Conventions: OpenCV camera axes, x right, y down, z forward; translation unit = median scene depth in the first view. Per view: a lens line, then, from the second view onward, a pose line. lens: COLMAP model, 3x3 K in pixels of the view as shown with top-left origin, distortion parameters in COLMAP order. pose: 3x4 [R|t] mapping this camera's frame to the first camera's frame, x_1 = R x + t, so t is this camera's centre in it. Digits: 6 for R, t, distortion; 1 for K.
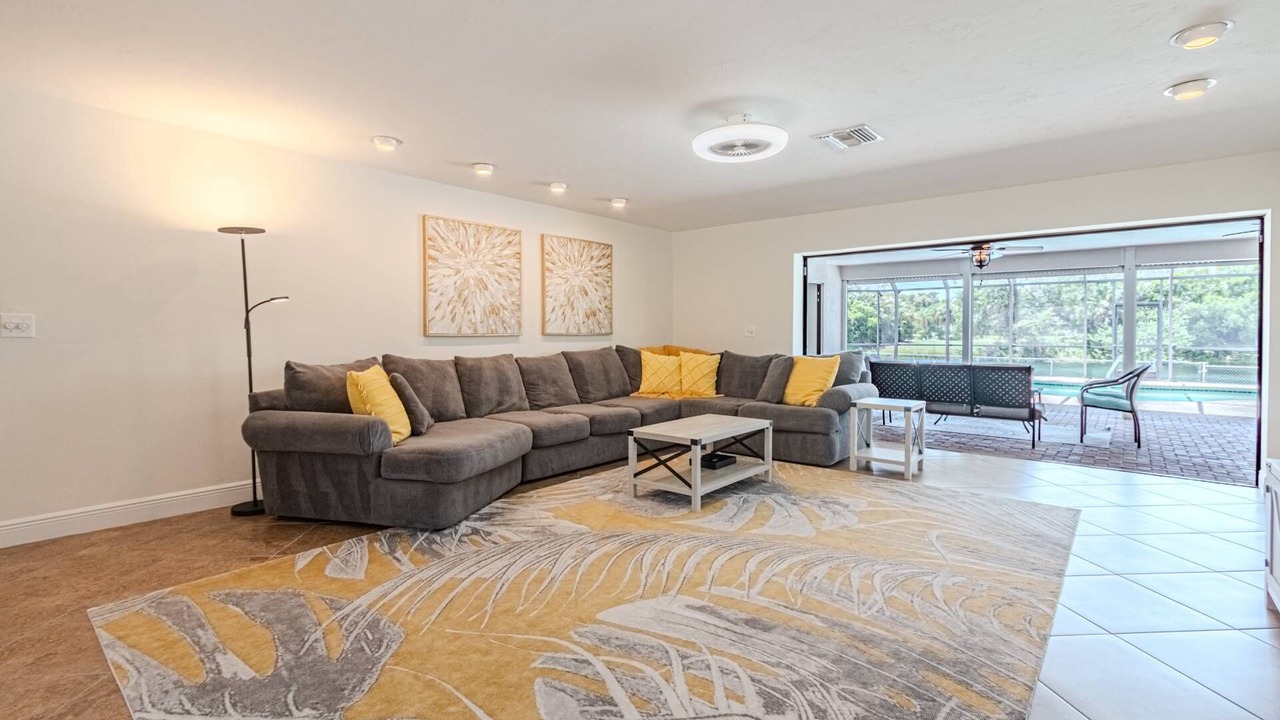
lens RADIAL K [[583.8, 0, 637.4], [0, 583.8, 338.2], [0, 0, 1]] dist [0.002626, 0.000412]
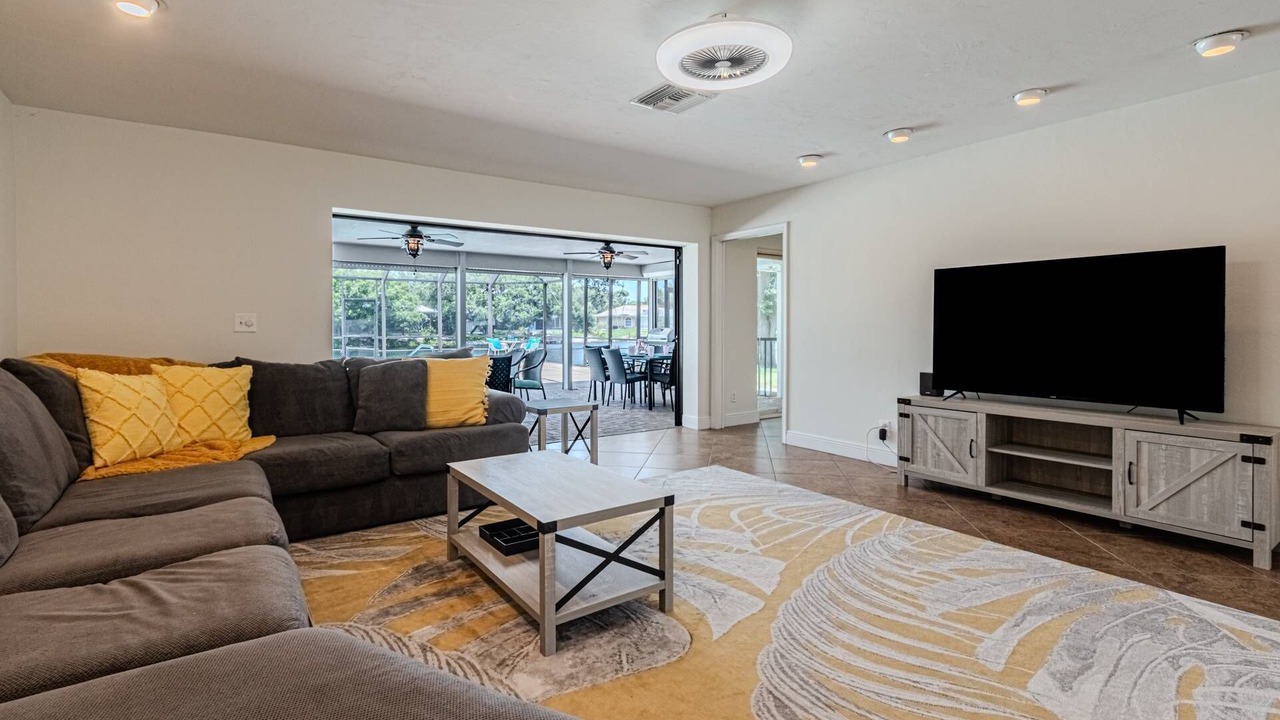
lens RADIAL K [[593.6, 0, 636.6], [0, 593.6, 332.8], [0, 0, 1]] dist [0.000696, 0.000024]
pose [[0.237975, -0.015314, 0.971151, -0.374942], [0.011039, 0.999854, 0.013061, -0.006825], [-0.971209, 0.007612, 0.238109, 0.611168]]
